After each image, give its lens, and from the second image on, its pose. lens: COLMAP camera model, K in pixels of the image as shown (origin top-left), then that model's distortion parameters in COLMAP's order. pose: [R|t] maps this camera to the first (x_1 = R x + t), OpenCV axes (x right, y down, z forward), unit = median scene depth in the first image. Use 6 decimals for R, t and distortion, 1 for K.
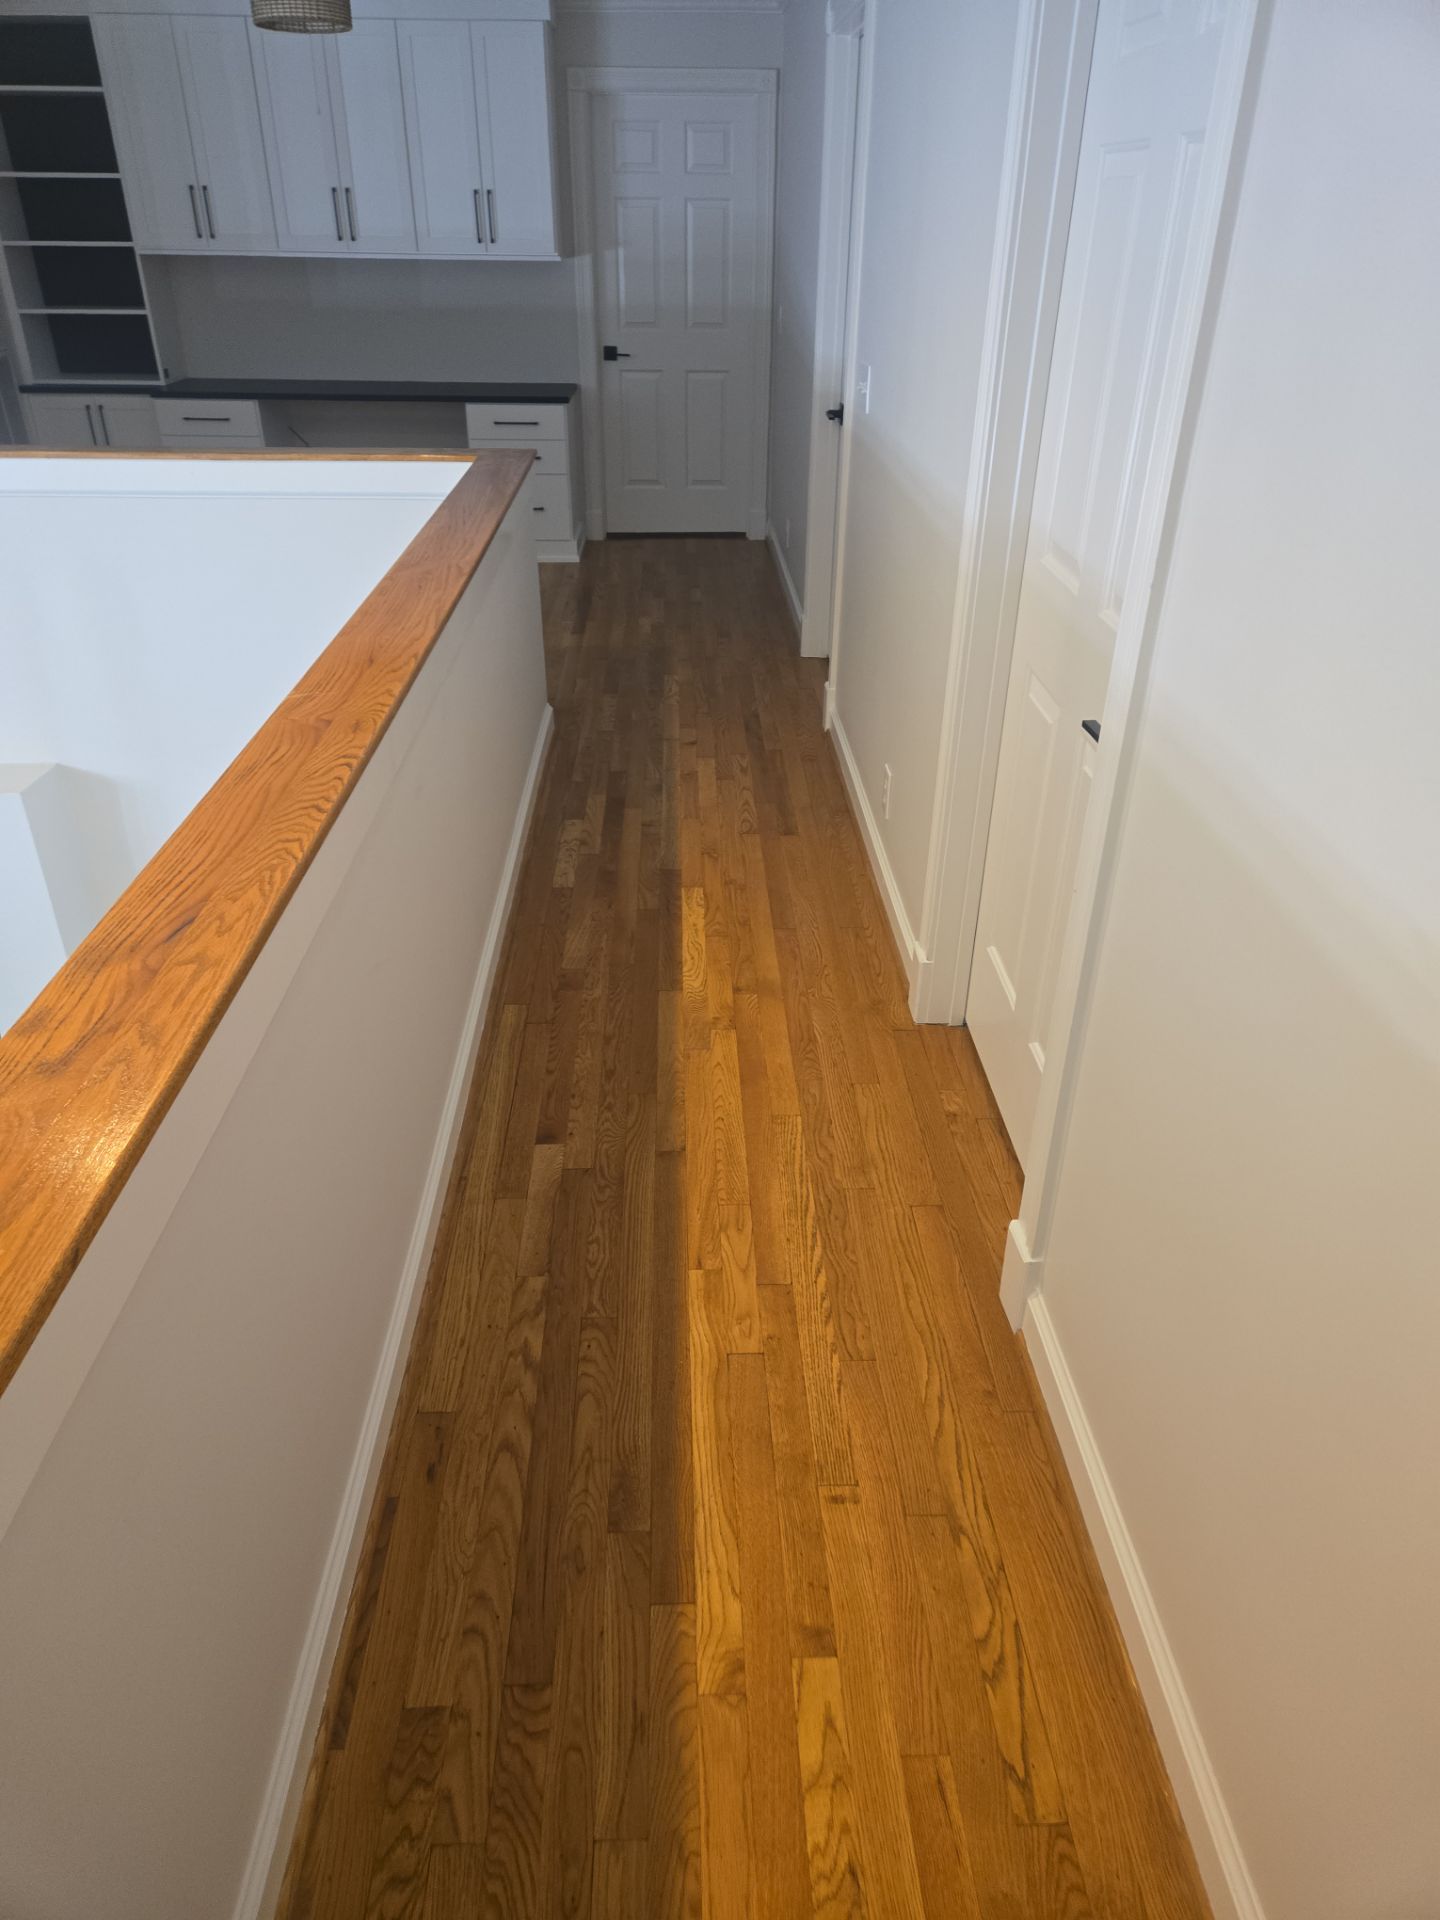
lens RADIAL K [[1277.7, 0, 732.6], [0, 1277.7, 959.6], [0, 0, 1]] dist [0.041322, -0.011665]
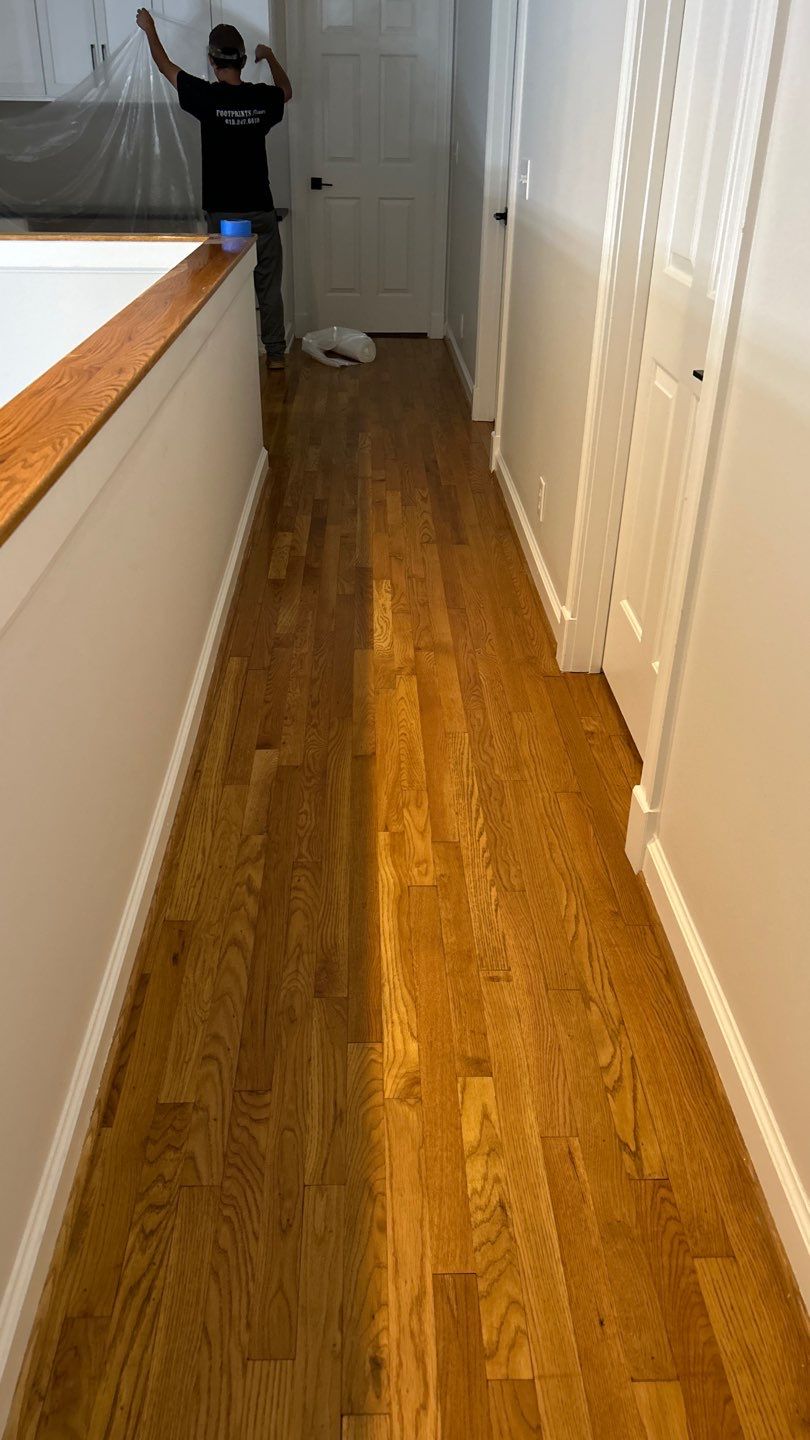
lens RADIAL K [[1078.5, 0, 403.9], [0, 1078.5, 725.7], [0, 0, 1]] dist [0.036486, -0.019419]
pose [[0.999936, 0.007074, -0.008786, -0.000164], [-0.007113, 0.999965, -0.004382, 0.153077], [0.008755, 0.004444, 0.999952, -0.063705]]
